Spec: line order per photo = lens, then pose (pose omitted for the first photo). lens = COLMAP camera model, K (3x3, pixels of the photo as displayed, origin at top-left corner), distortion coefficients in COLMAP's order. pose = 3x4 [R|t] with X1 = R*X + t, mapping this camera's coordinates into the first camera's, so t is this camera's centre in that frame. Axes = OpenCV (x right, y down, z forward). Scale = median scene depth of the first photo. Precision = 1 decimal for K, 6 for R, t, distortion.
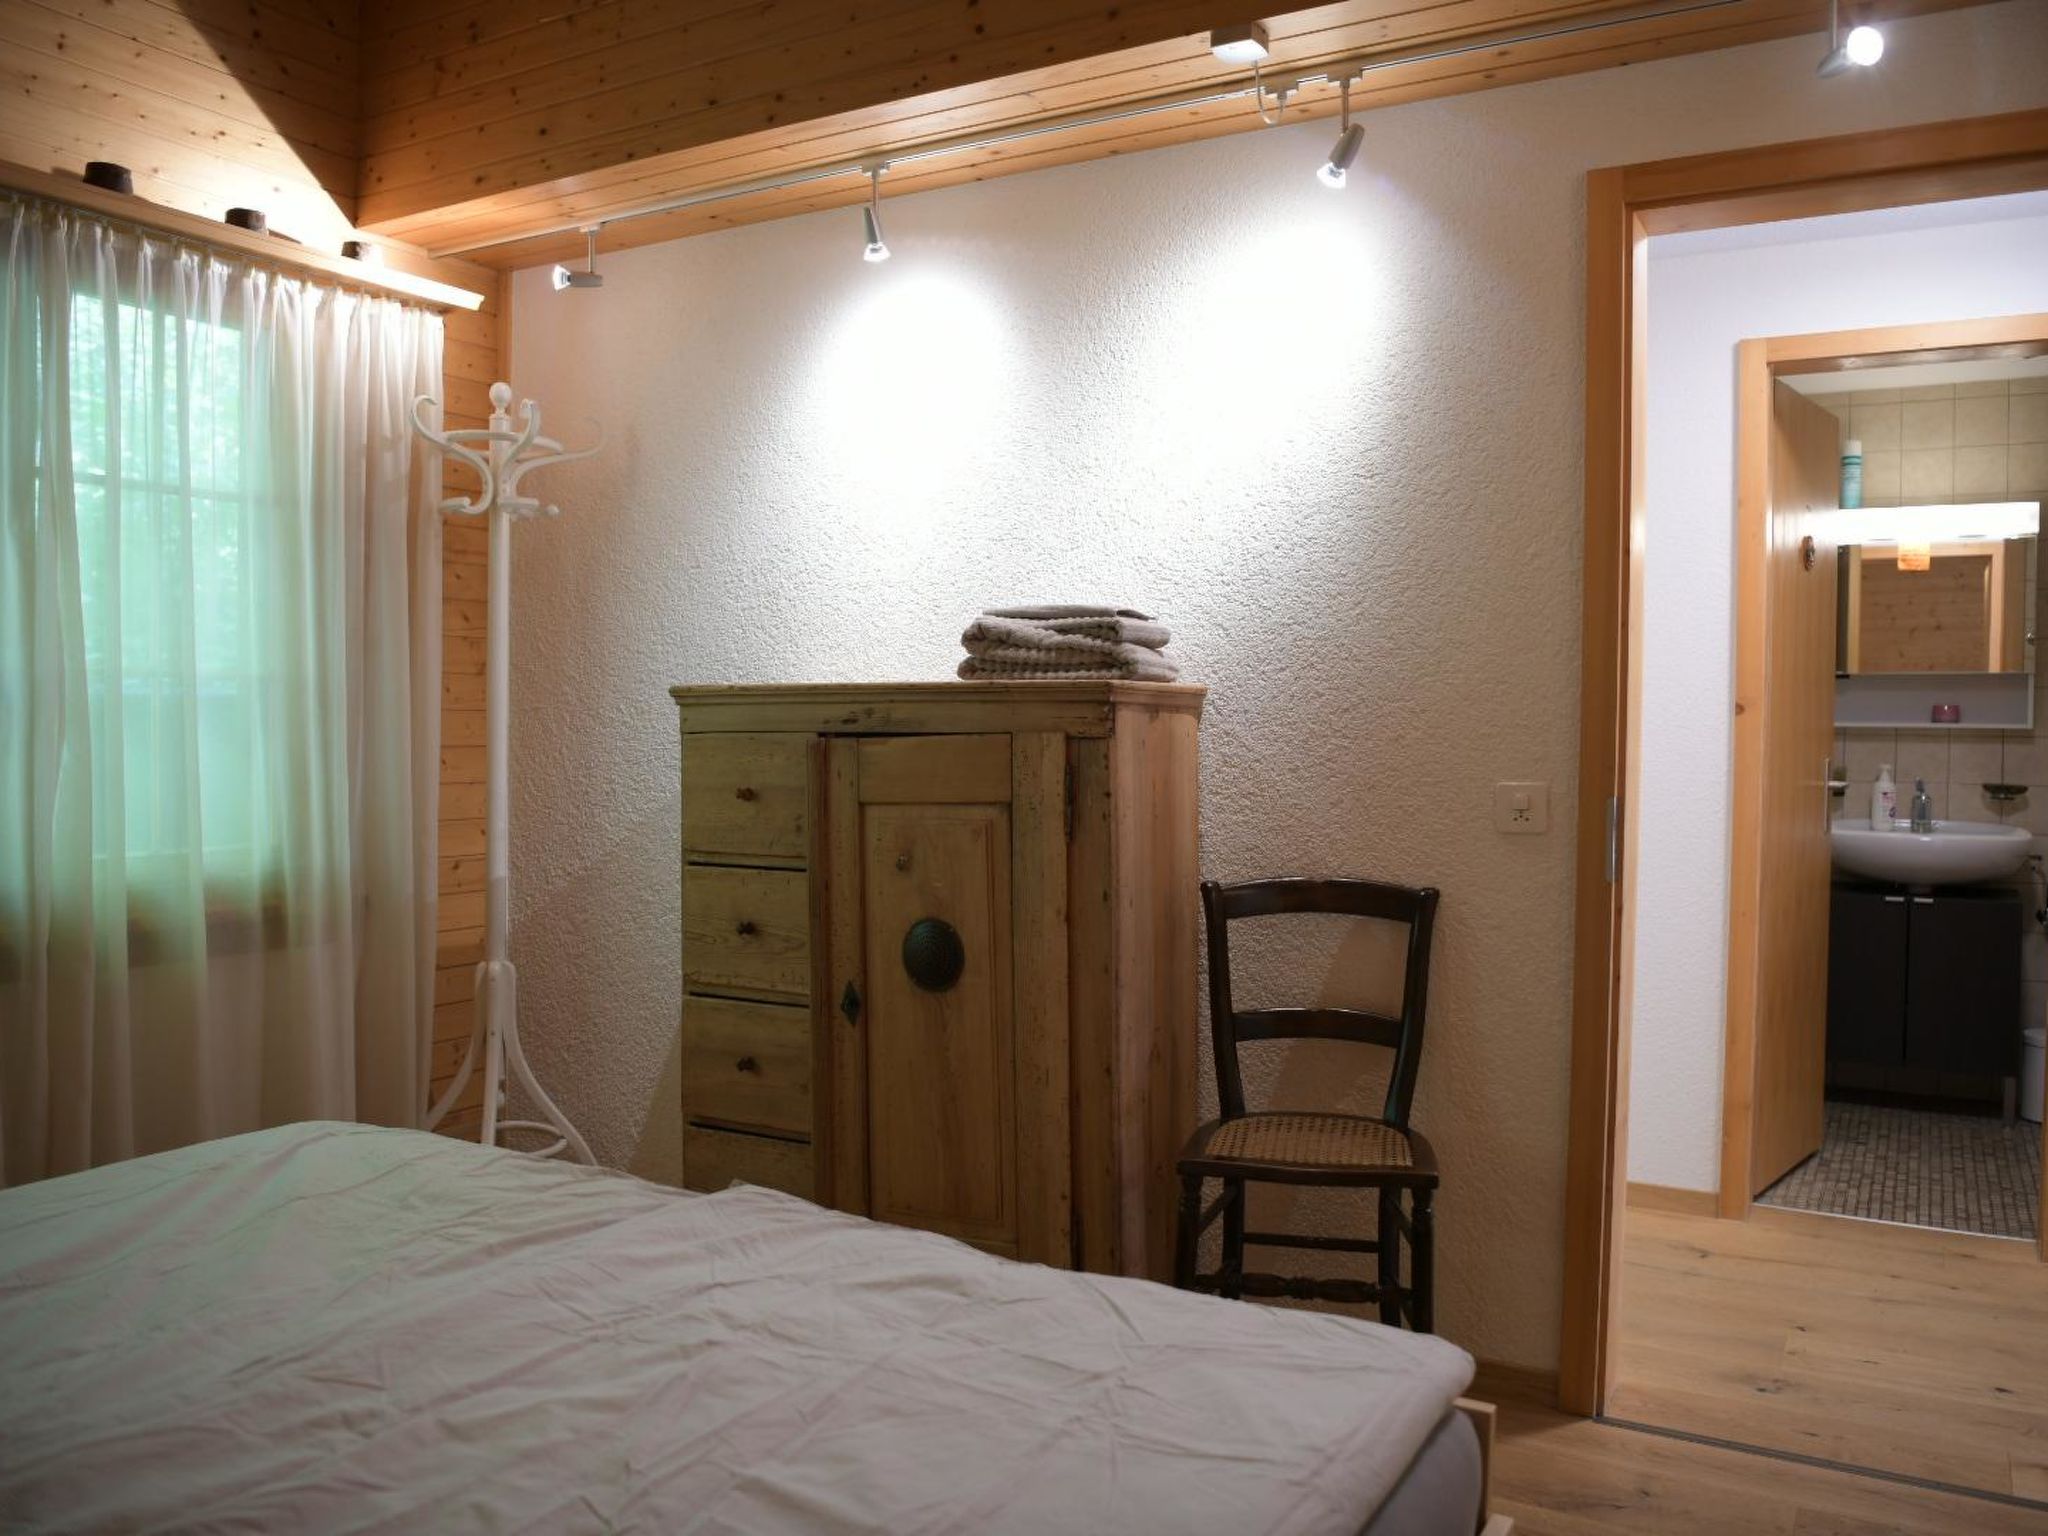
lens RADIAL K [[1596.9, 0, 1057.4], [0, 1596.9, 804.5], [0, 0, 1]] dist [-0.057722, -0.001837]
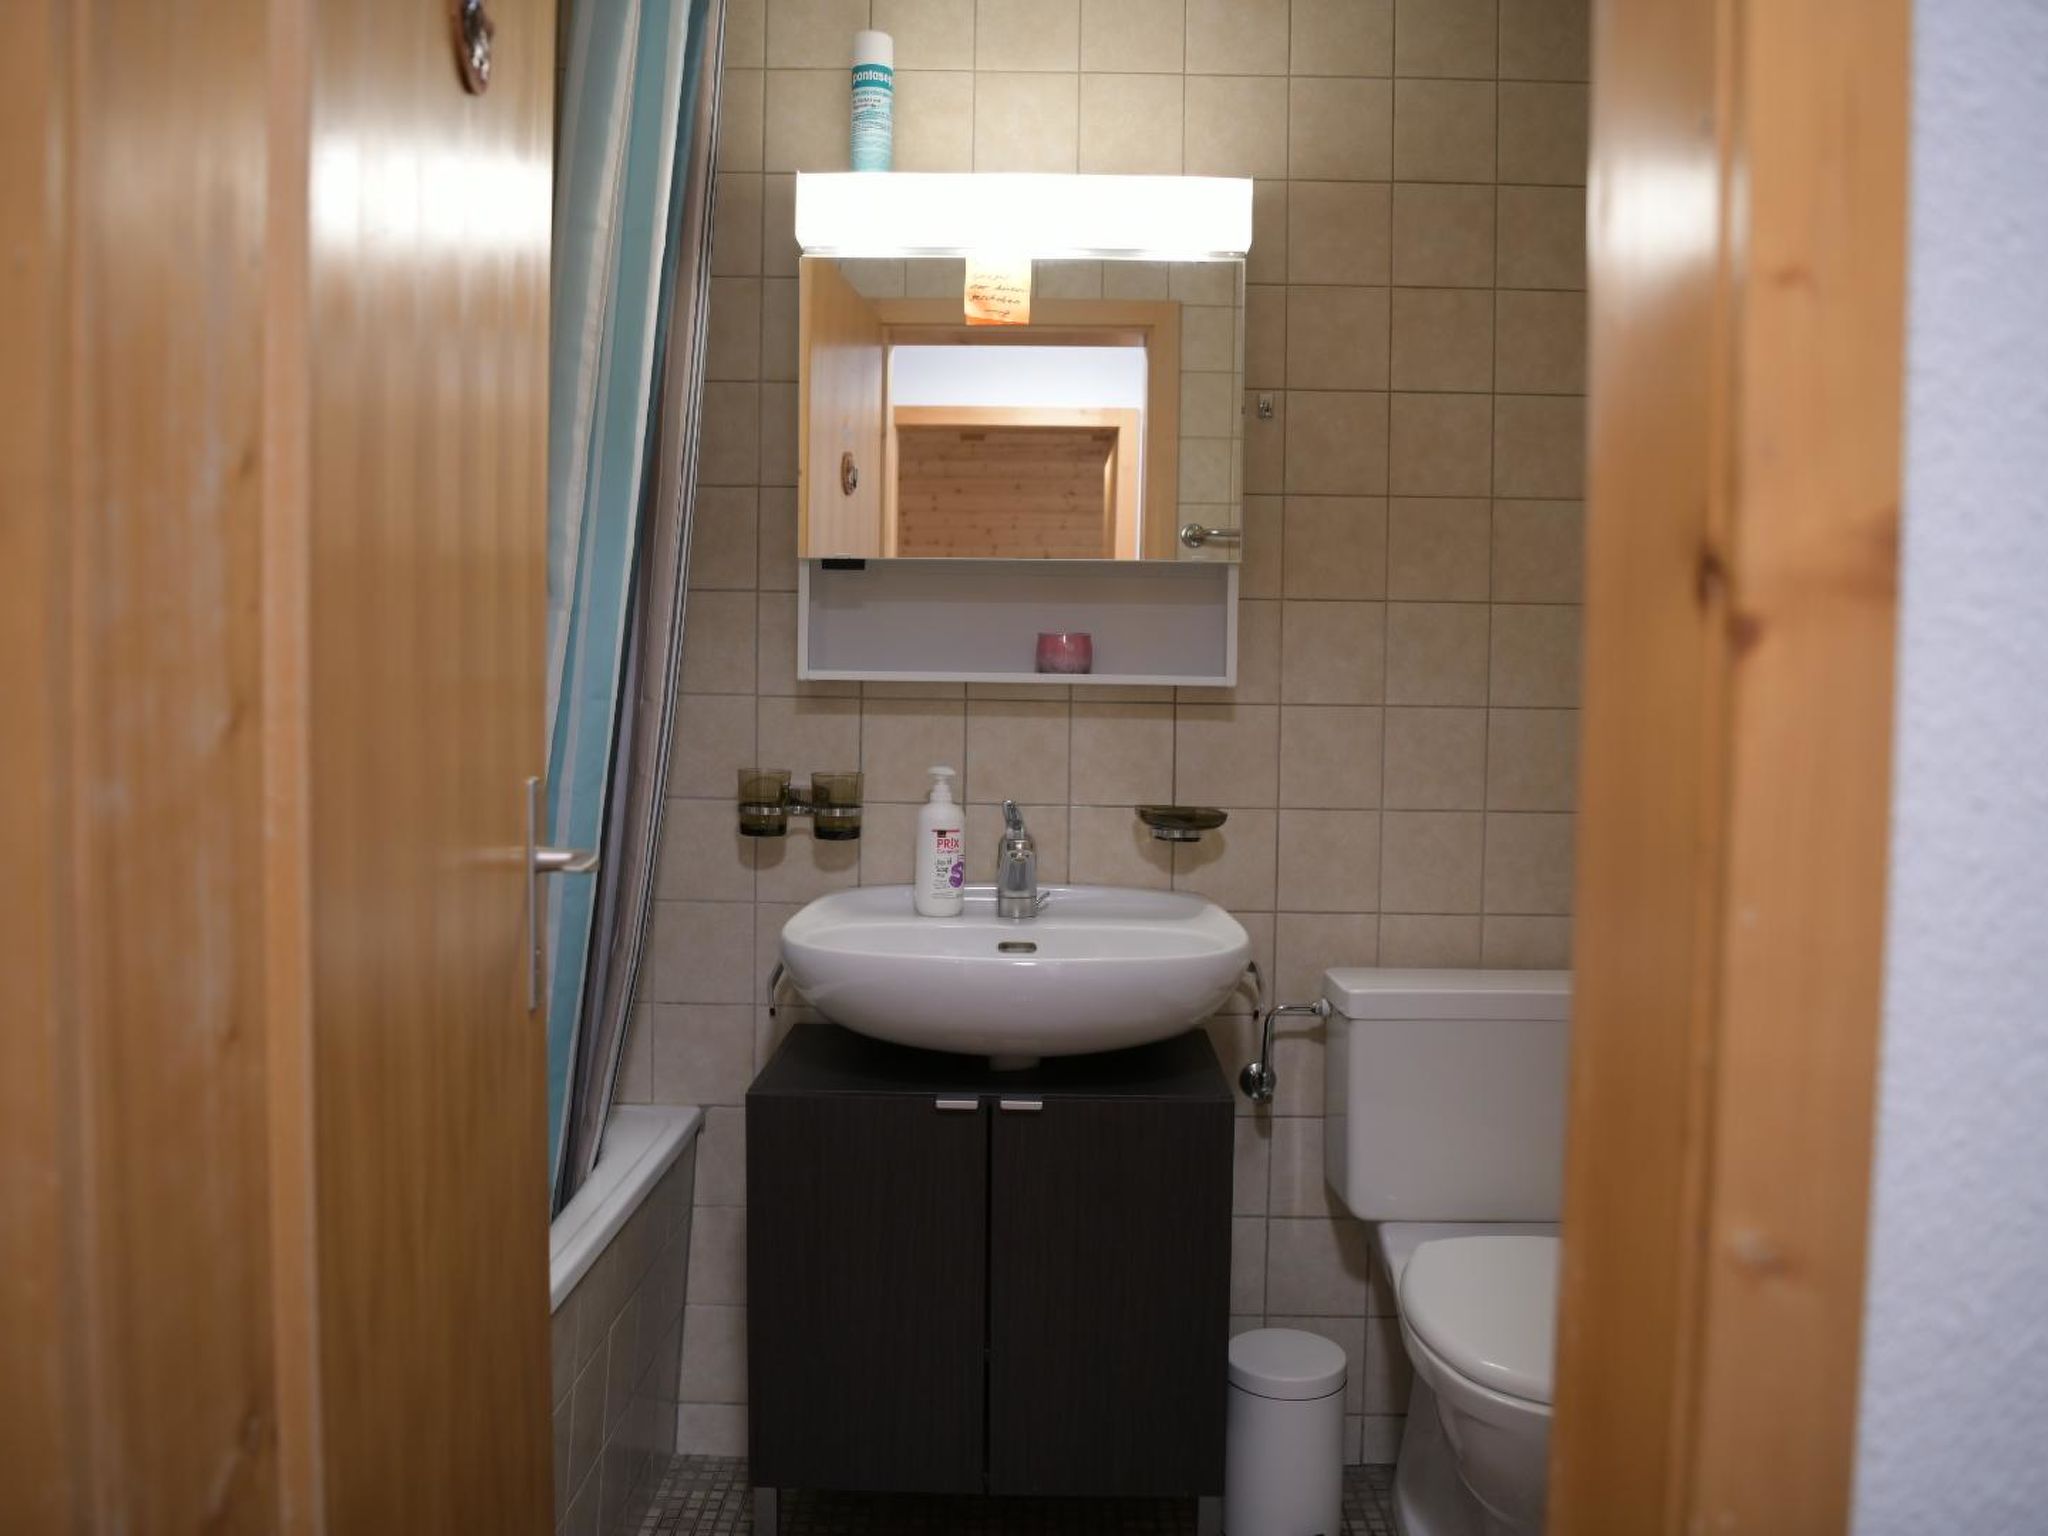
lens RADIAL K [[1596.9, 0, 1023.9], [0, 1596.9, 765.9], [0, 0, 1]] dist [-0.057722, -0.001837]
pose [[0.878269, -0.011867, 0.478020, 0.335948], [0.009103, 0.999926, 0.008099, -0.029217], [-0.478080, -0.002762, 0.878312, 0.600457]]
